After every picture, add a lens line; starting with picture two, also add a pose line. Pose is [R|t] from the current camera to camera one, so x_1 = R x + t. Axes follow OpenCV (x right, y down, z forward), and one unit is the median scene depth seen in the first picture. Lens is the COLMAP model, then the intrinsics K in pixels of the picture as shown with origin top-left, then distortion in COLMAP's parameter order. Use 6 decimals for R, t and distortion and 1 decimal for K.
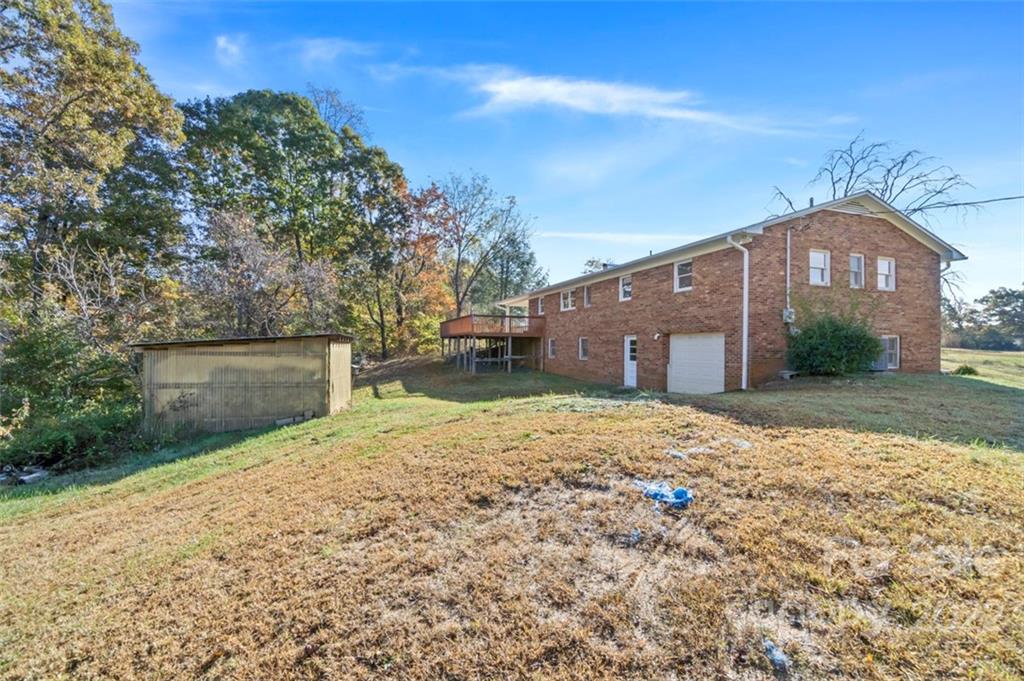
lens RADIAL K [[441.1, 0, 509.8], [0, 441.1, 344.5], [0, 0, 1]] dist [-0.001725, -0.001261]
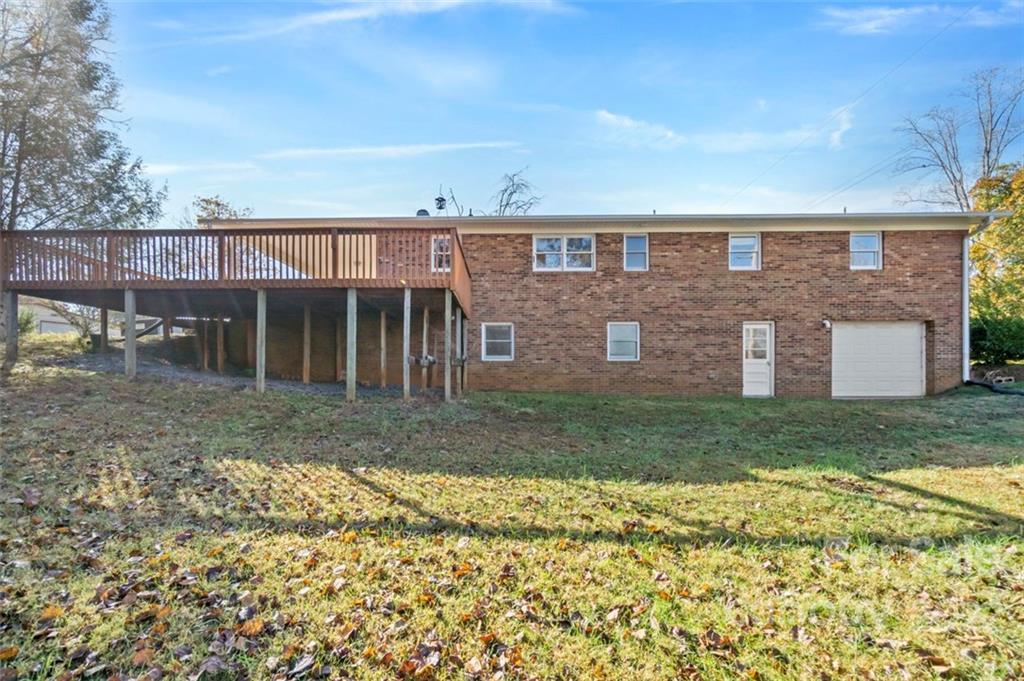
lens RADIAL K [[441.1, 0, 511.5], [0, 441.1, 351.6], [0, 0, 1]] dist [-0.001725, -0.001261]
pose [[0.360858, 0.005465, 0.932605, -0.507050], [-0.002659, 0.999985, -0.004831, 0.030781], [-0.932617, -0.000736, 0.360867, 1.109574]]
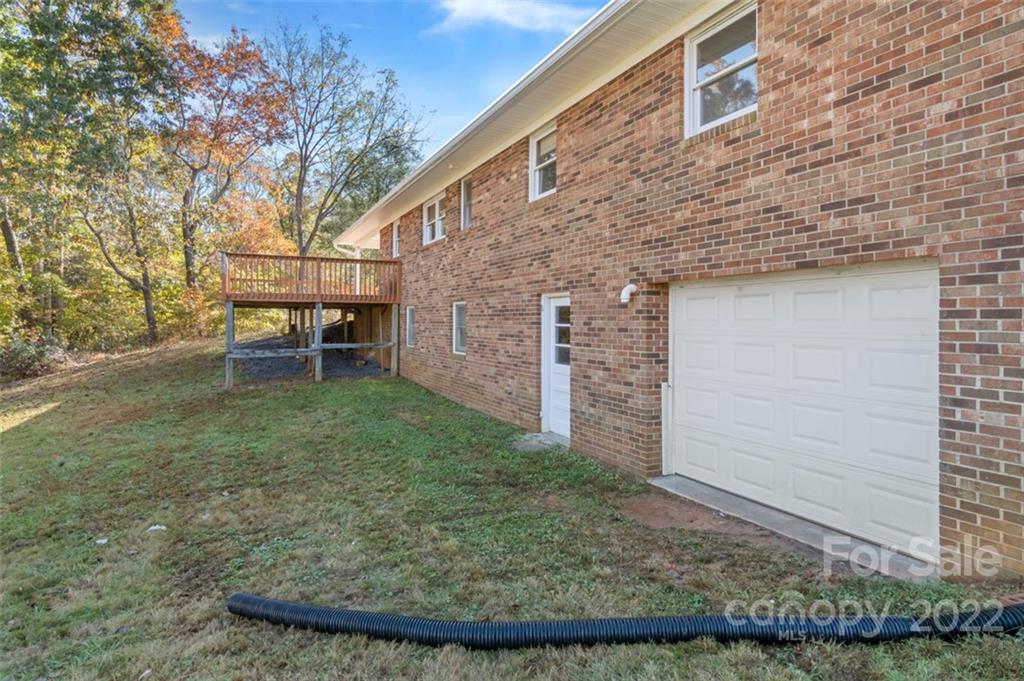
lens RADIAL K [[540.6, 0, 514.0], [0, 540.6, 313.5], [0, 0, 1]] dist [-0.004252, -0.000591]
pose [[0.992645, -0.004680, 0.120972, 0.187937], [0.005393, 0.999970, -0.005571, -0.001978], [-0.120942, 0.006182, 0.992640, 0.571713]]
